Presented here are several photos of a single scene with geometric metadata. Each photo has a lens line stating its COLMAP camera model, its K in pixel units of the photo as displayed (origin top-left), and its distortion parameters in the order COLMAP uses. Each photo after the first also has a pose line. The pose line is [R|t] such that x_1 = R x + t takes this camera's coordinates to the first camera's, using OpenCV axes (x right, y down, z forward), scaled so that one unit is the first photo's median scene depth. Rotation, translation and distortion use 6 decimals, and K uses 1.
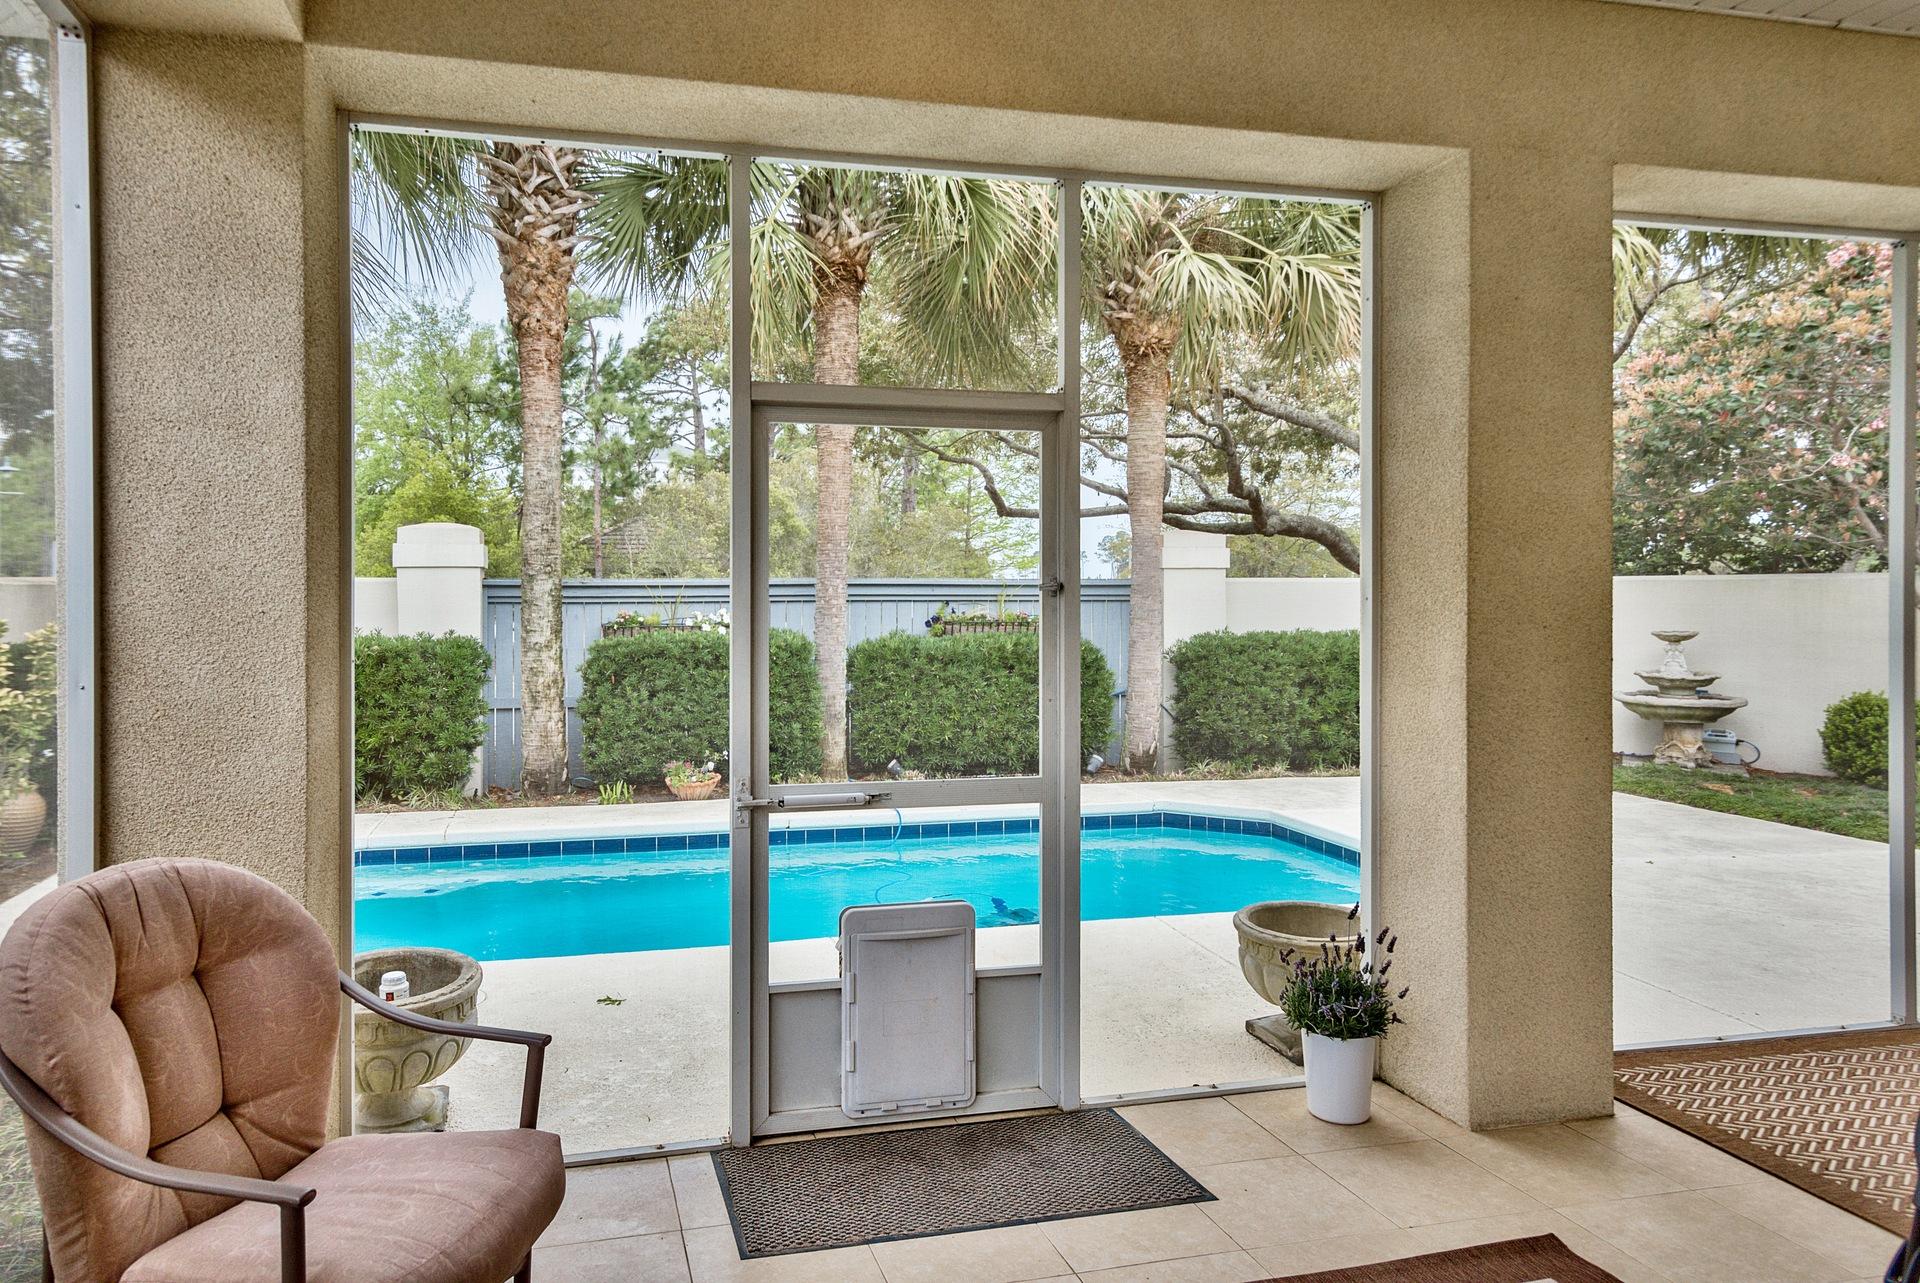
lens RADIAL K [[1389.5, 0, 958.1], [0, 1389.5, 637.6], [0, 0, 1]] dist [0.044003, 0.002115]
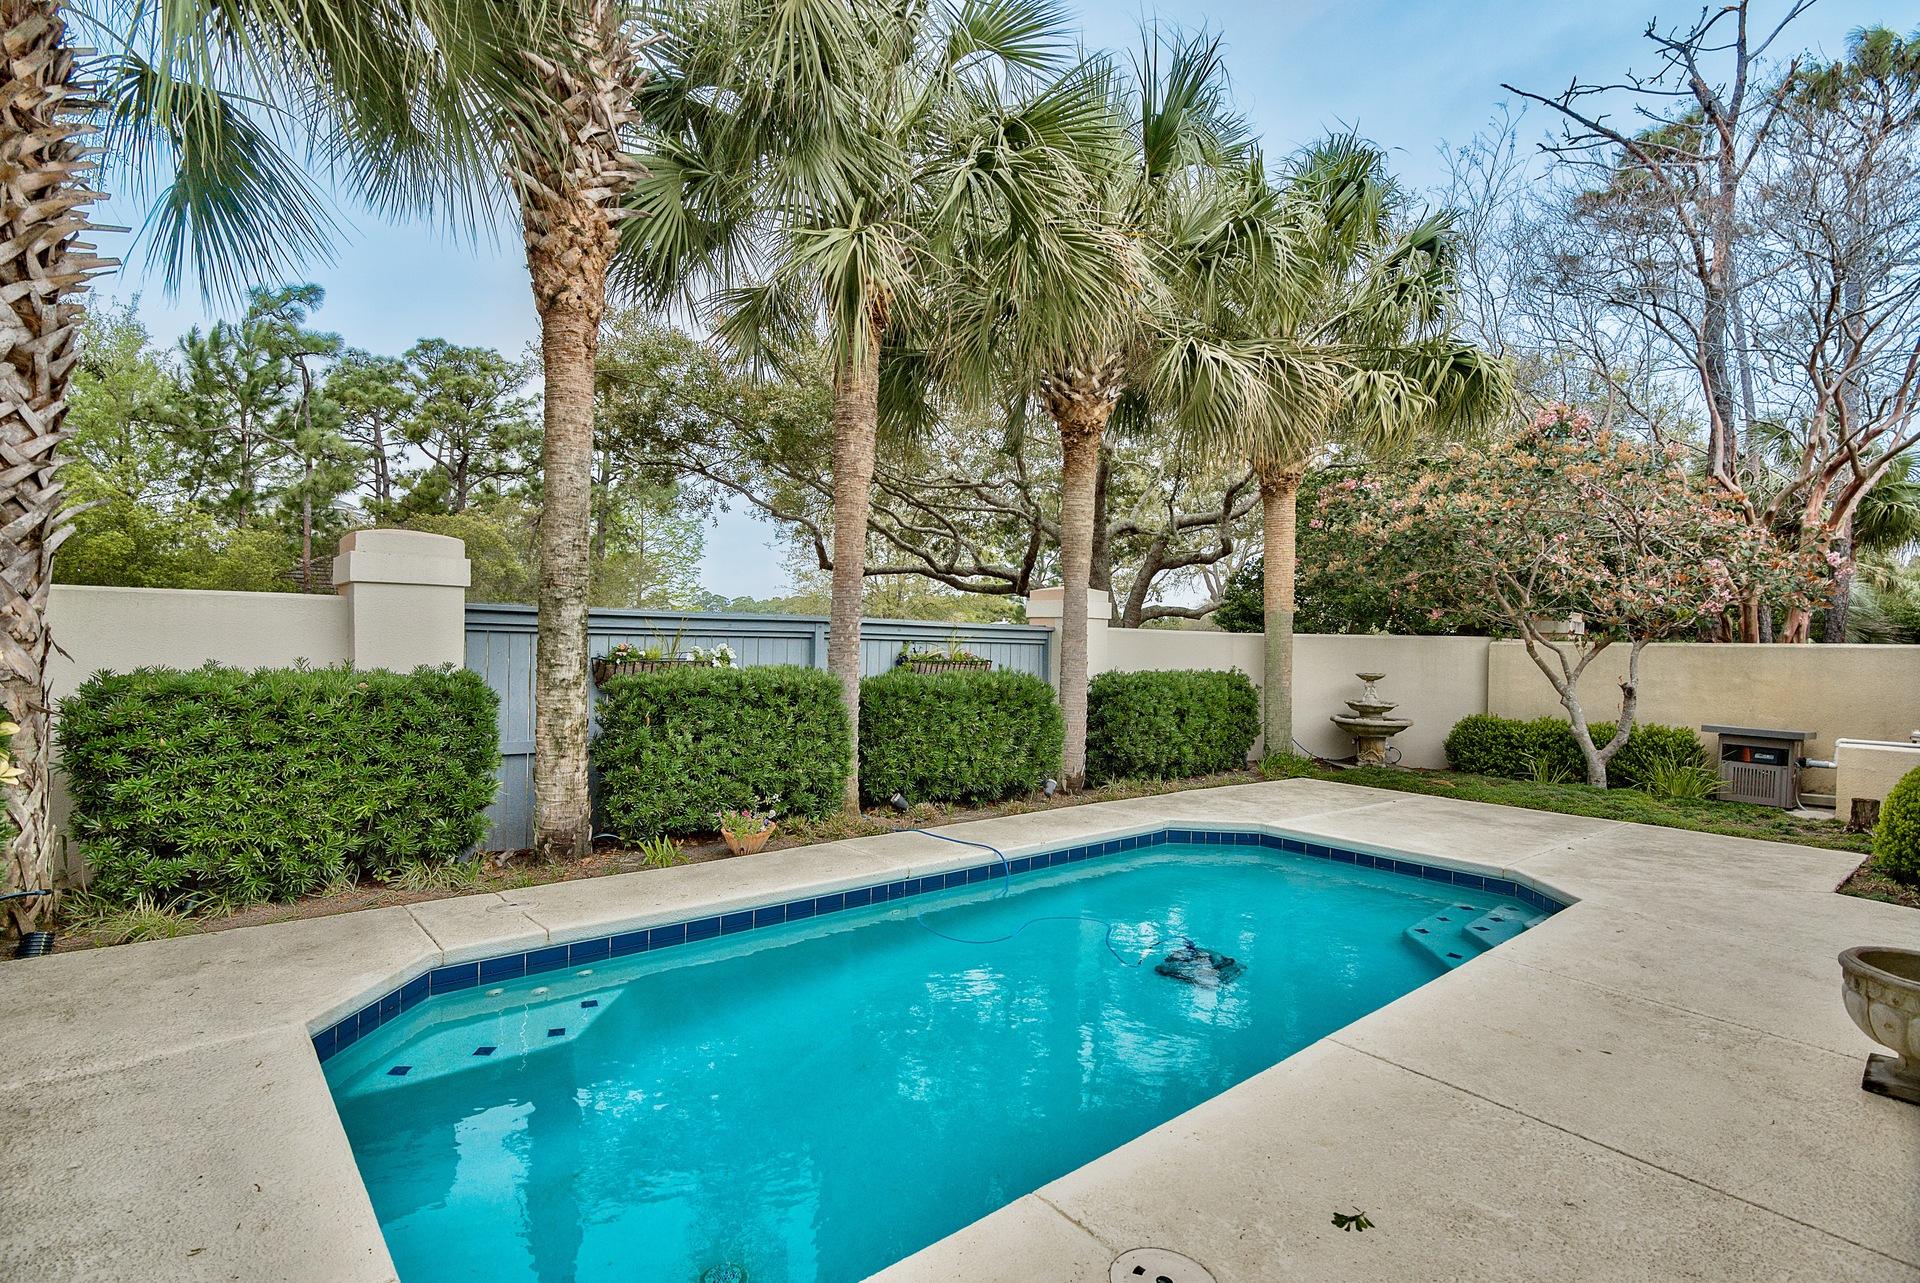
lens RADIAL K [[948.2, 0, 980.6], [0, 948.2, 670.0], [0, 0, 1]] dist [0.001116, -0.000559]
pose [[0.884351, 0.008812, 0.466740, -0.344555], [-0.008351, 0.999960, -0.003055, -0.002188], [-0.466748, -0.001196, 0.884389, 0.373883]]
